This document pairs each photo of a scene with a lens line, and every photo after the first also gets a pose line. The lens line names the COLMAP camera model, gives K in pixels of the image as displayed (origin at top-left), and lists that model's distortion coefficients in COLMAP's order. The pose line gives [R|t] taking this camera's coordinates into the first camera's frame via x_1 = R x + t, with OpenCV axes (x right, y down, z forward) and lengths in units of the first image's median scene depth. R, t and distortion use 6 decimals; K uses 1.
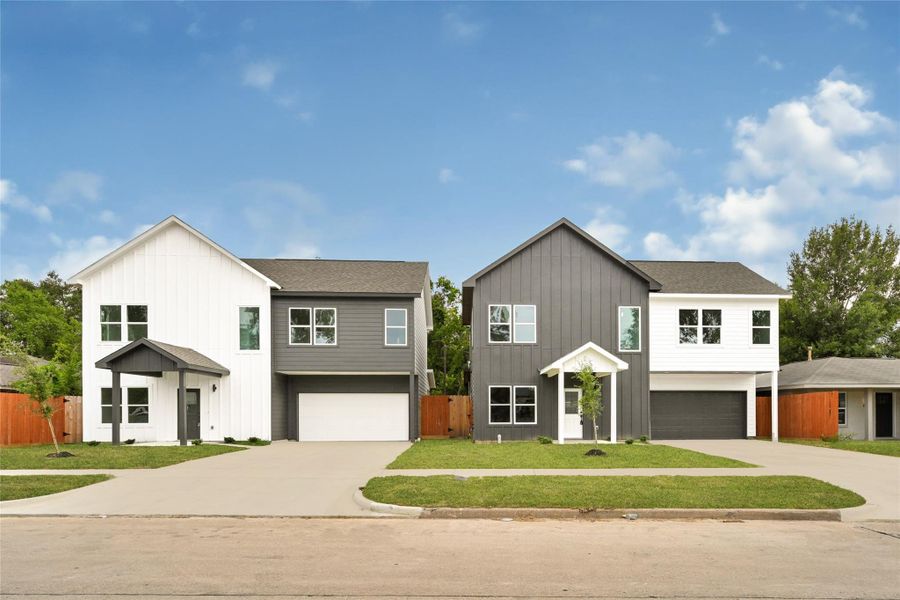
lens RADIAL K [[537.6, 0, 503.4], [0, 537.6, 410.2], [0, 0, 1]] dist [-0.017259, 0.000099]
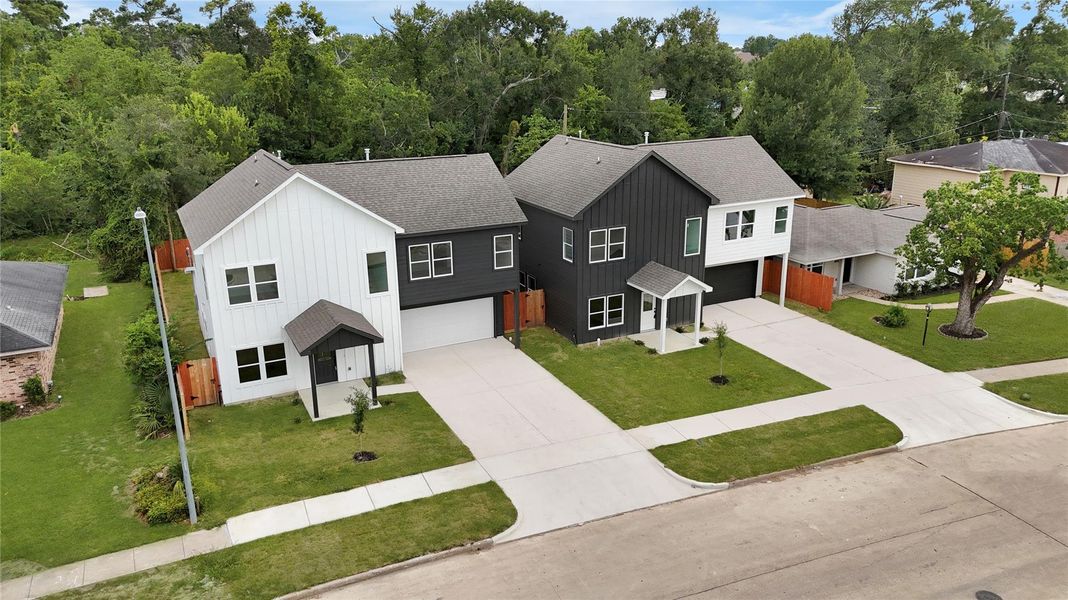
lens RADIAL K [[776.0, 0, 534.0], [0, 776.0, 300.0], [0, 0, 1]] dist [0.039155, -0.002877]
pose [[0.929782, -0.116340, 0.349241, -0.714335], [0.006350, 0.953671, 0.300784, -0.542046], [-0.368055, -0.277446, 0.887445, -0.437015]]
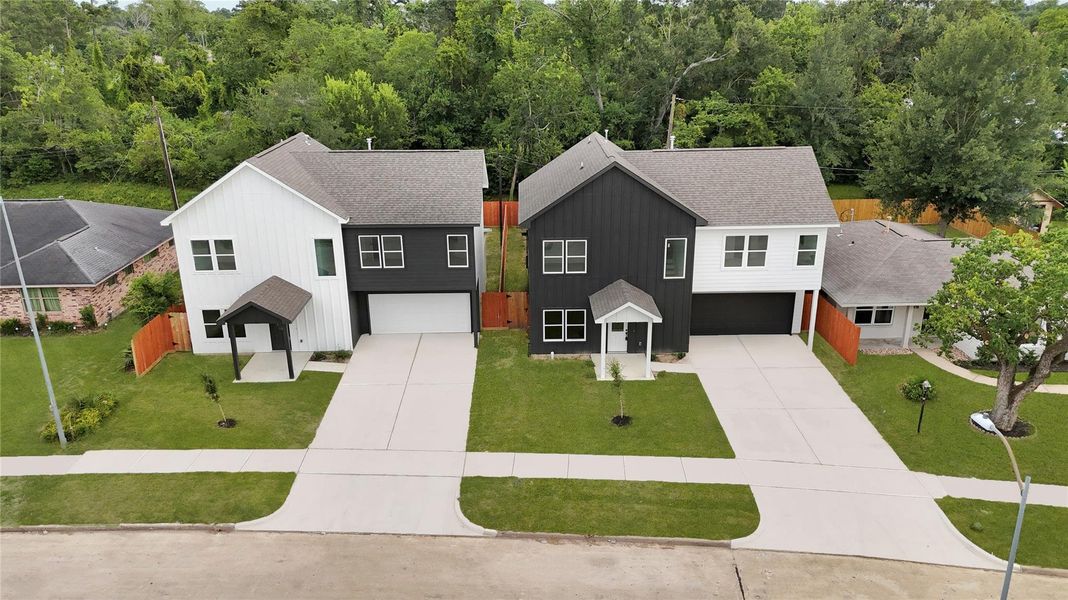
lens RADIAL K [[776.0, 0, 534.0], [0, 776.0, 300.0], [0, 0, 1]] dist [0.039155, -0.002877]
pose [[0.998087, 0.016110, -0.059681, 0.049132], [0.005301, 0.939585, 0.342276, -0.610287], [0.061590, -0.341938, 0.937702, -0.499084]]
